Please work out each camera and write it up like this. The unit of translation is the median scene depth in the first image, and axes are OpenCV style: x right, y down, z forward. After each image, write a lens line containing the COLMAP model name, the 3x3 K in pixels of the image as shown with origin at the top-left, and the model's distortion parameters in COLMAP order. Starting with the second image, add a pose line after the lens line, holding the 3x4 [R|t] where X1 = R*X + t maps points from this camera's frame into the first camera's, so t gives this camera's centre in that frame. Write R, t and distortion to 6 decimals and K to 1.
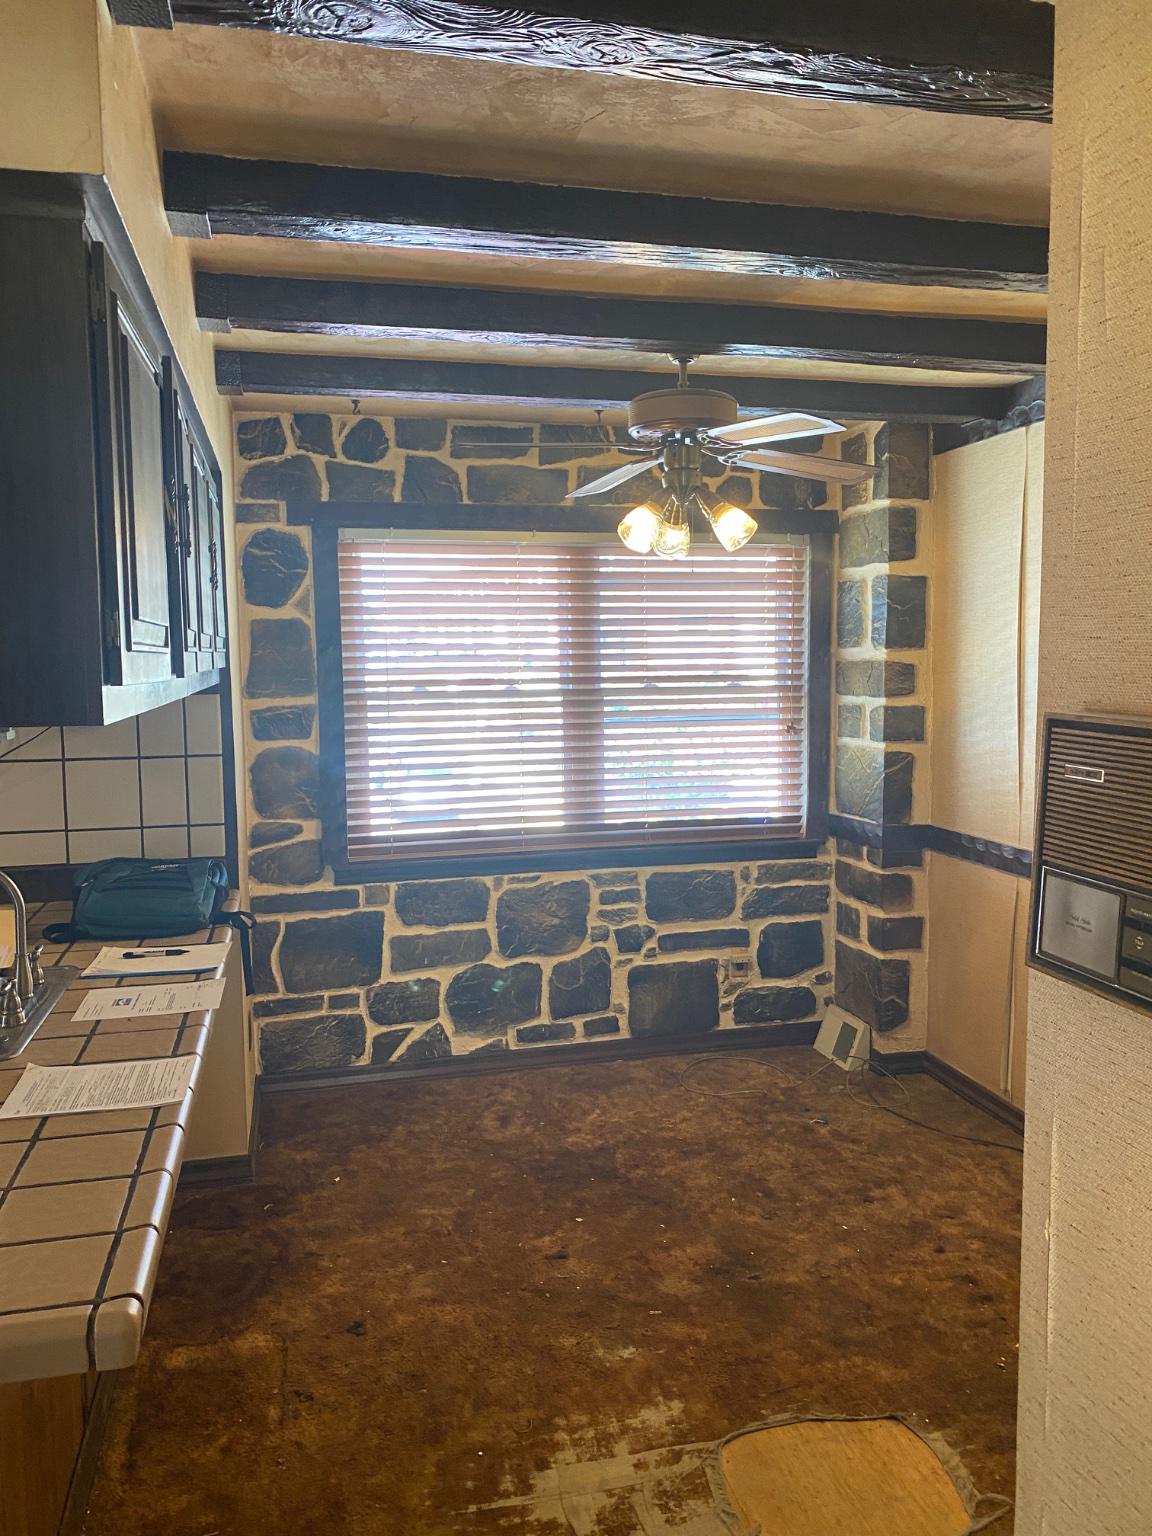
lens RADIAL K [[1170.5, 0, 574.4], [0, 1170.5, 767.6], [0, 0, 1]] dist [0.046884, -0.056903]
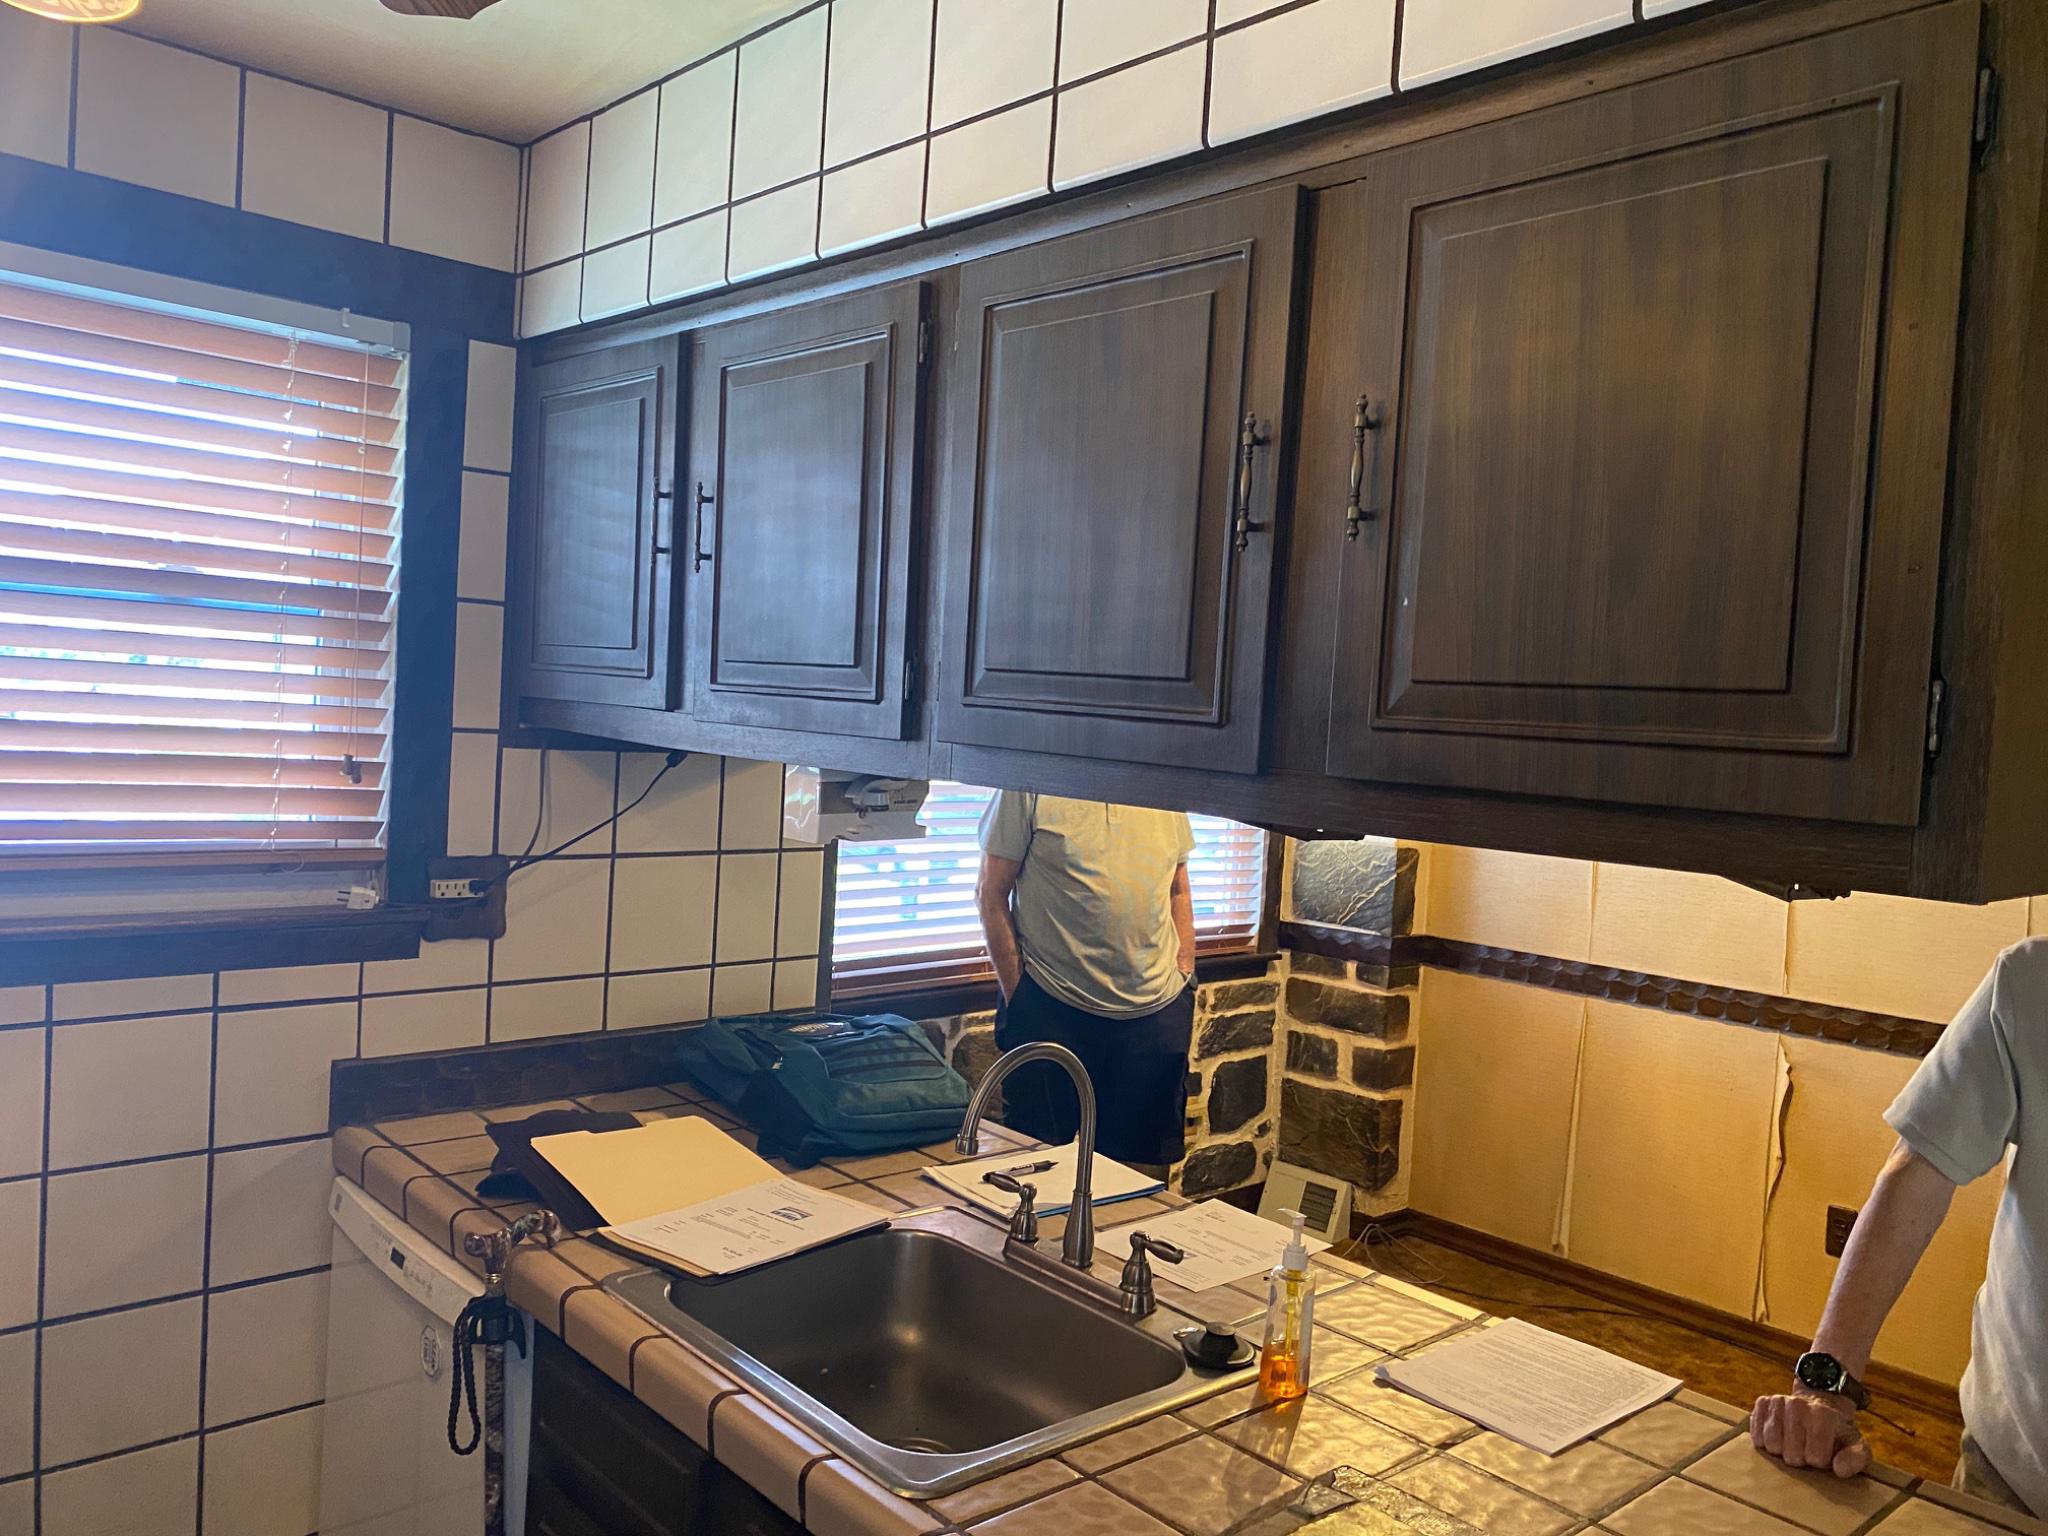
lens RADIAL K [[1560.7, 0, 1033.5], [0, 1560.7, 775.3], [0, 0, 1]] dist [0.046884, -0.056903]
pose [[0.868165, 0.035698, 0.494991, -0.475249], [-0.018928, 0.999066, -0.038855, -0.015411], [-0.495915, 0.024363, 0.868029, 0.159780]]
